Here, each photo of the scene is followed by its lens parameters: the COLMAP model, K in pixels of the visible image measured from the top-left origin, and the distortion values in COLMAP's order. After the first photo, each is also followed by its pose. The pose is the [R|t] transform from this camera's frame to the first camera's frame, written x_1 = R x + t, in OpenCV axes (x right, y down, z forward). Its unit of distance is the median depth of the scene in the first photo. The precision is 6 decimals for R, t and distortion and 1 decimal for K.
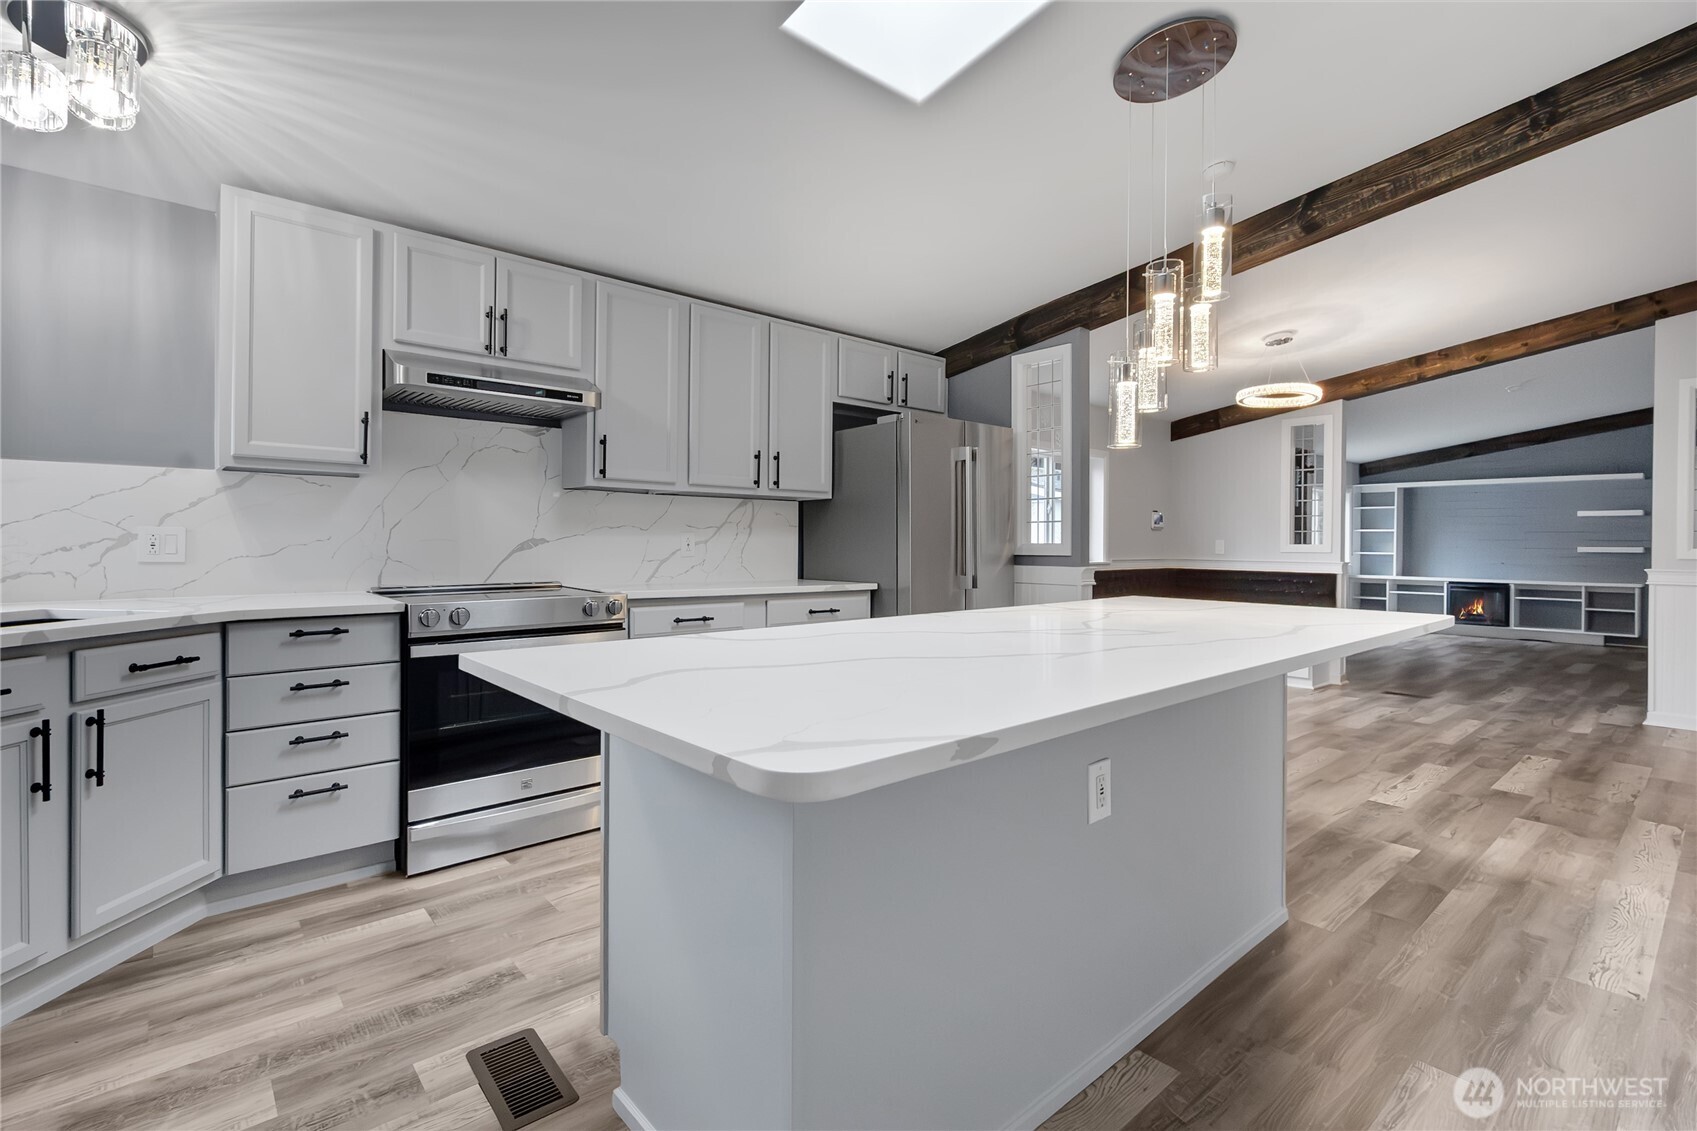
lens RADIAL K [[752.2, 0, 844.3], [0, 752.2, 542.3], [0, 0, 1]] dist [0.001282, 0.000451]
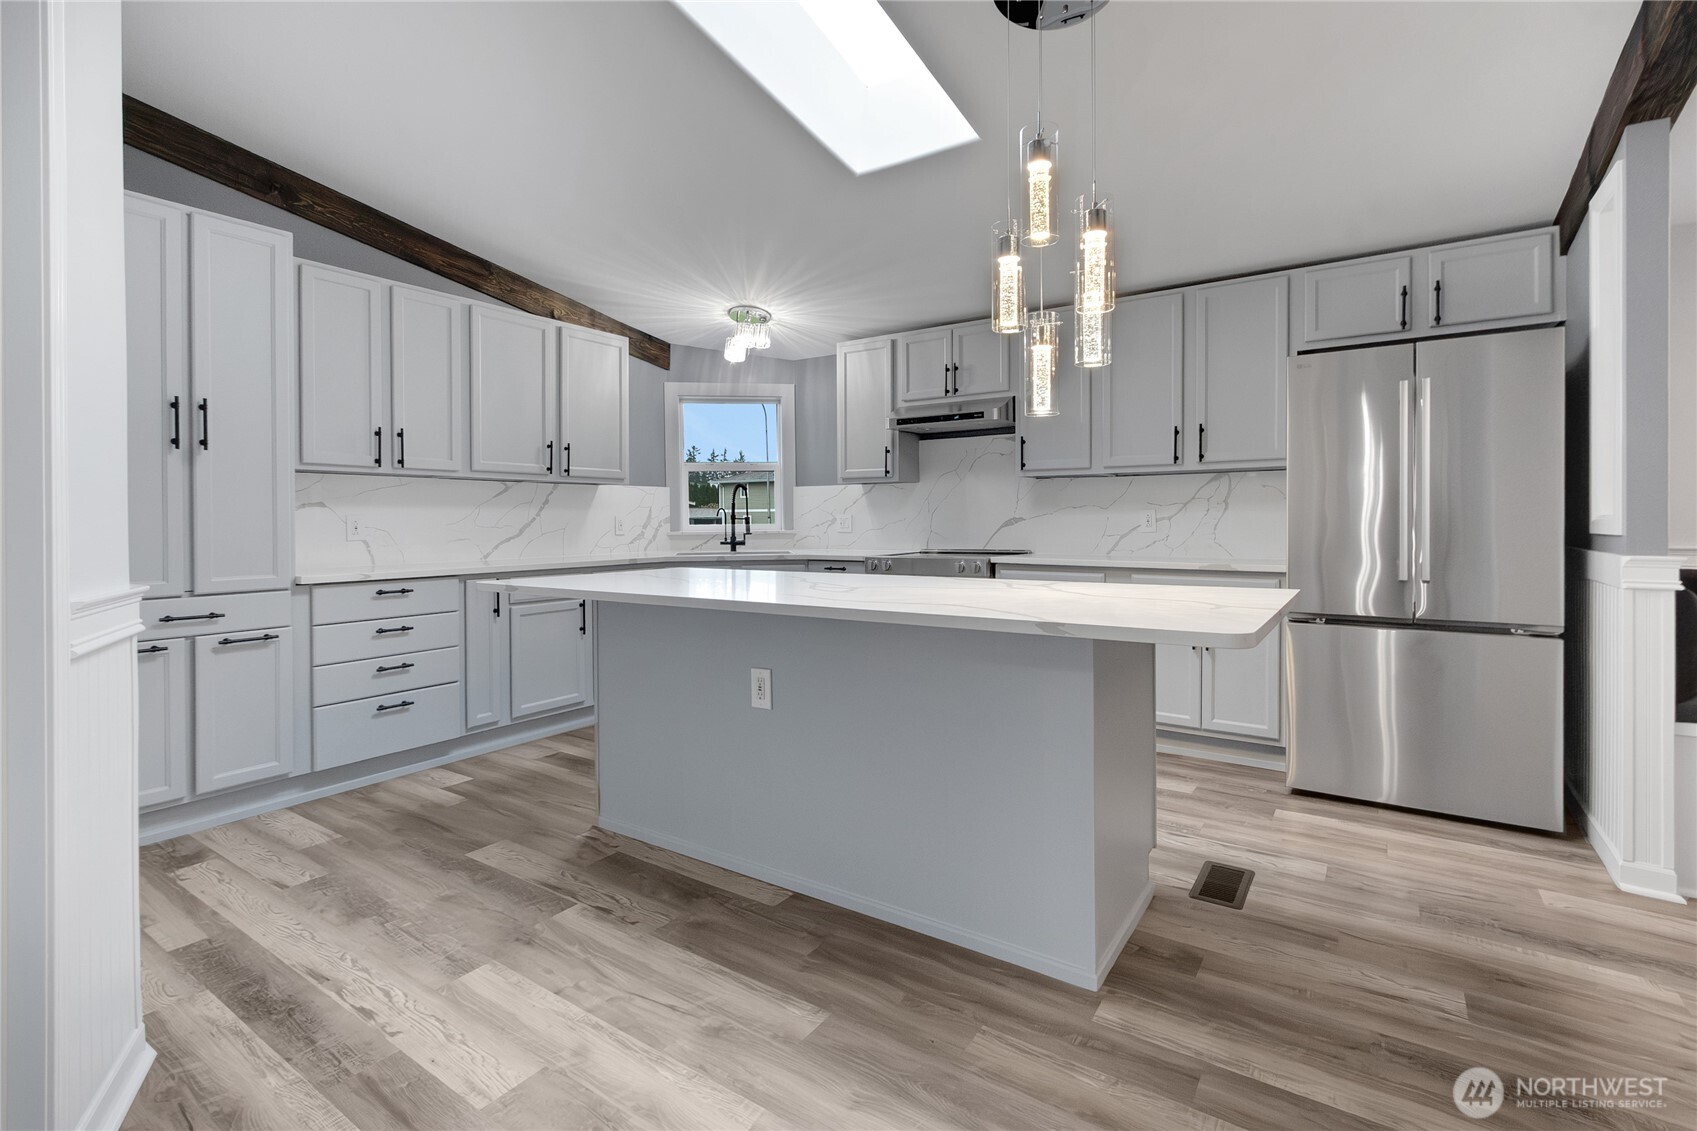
lens RADIAL K [[780.6, 0, 875.6], [0, 780.6, 527.2], [0, 0, 1]] dist [-0.000080, 0.000158]
pose [[0.285958, 0.000968, -0.958242, 1.092102], [0.008471, 0.999958, 0.003538, 0.007236], [0.958205, -0.009129, 0.285938, 0.457956]]
